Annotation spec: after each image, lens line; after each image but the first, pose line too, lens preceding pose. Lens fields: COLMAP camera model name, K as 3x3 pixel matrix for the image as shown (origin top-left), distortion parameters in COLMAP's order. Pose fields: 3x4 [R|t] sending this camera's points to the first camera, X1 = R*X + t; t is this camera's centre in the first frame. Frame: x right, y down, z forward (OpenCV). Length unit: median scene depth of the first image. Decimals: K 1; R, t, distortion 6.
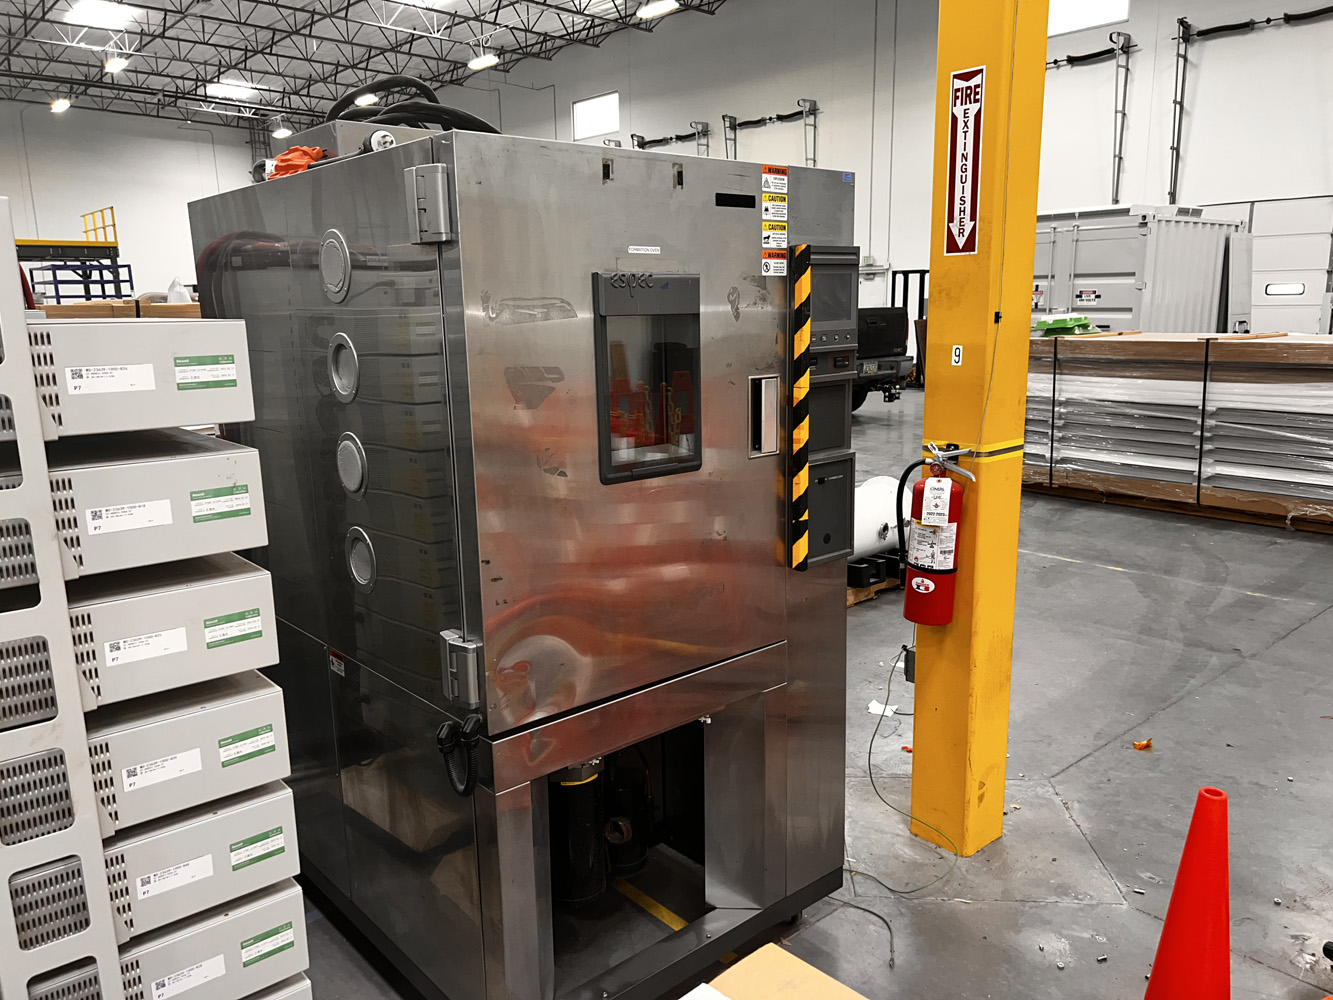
lens RADIAL K [[1002.4, 0, 659.1], [0, 1002.4, 506.7], [0, 0, 1]] dist [0.023635, -0.040515]
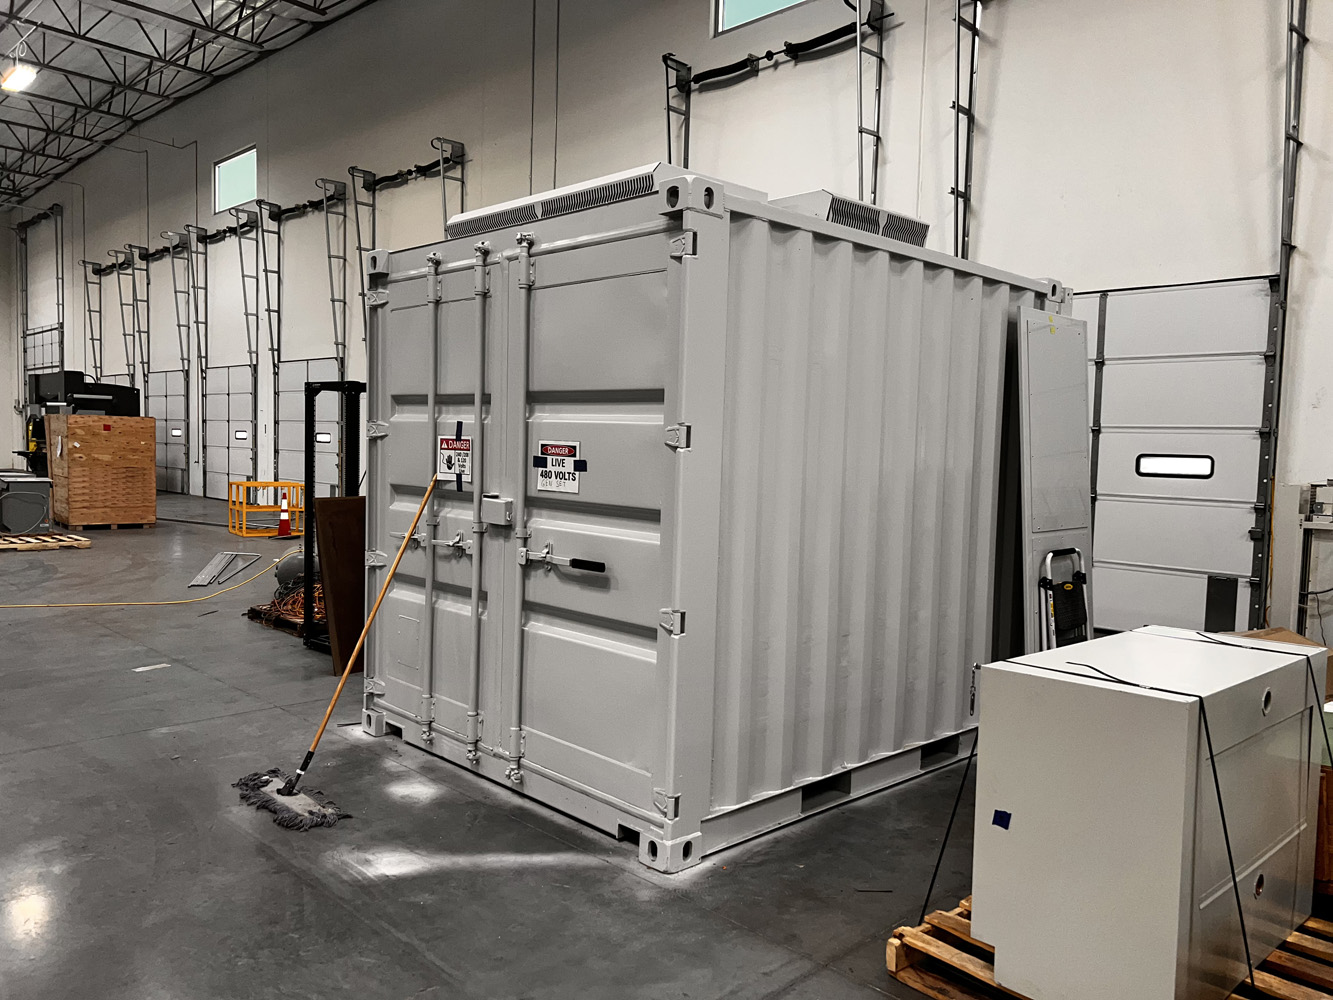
lens RADIAL K [[1002.4, 0, 670.4], [0, 1002.4, 494.3], [0, 0, 1]] dist [0.023635, -0.040515]
pose [[0.995646, 0.042366, 0.083031, 0.337280], [-0.028962, 0.987260, -0.156460, -0.118441], [-0.088602, 0.153374, 0.984188, 0.539628]]
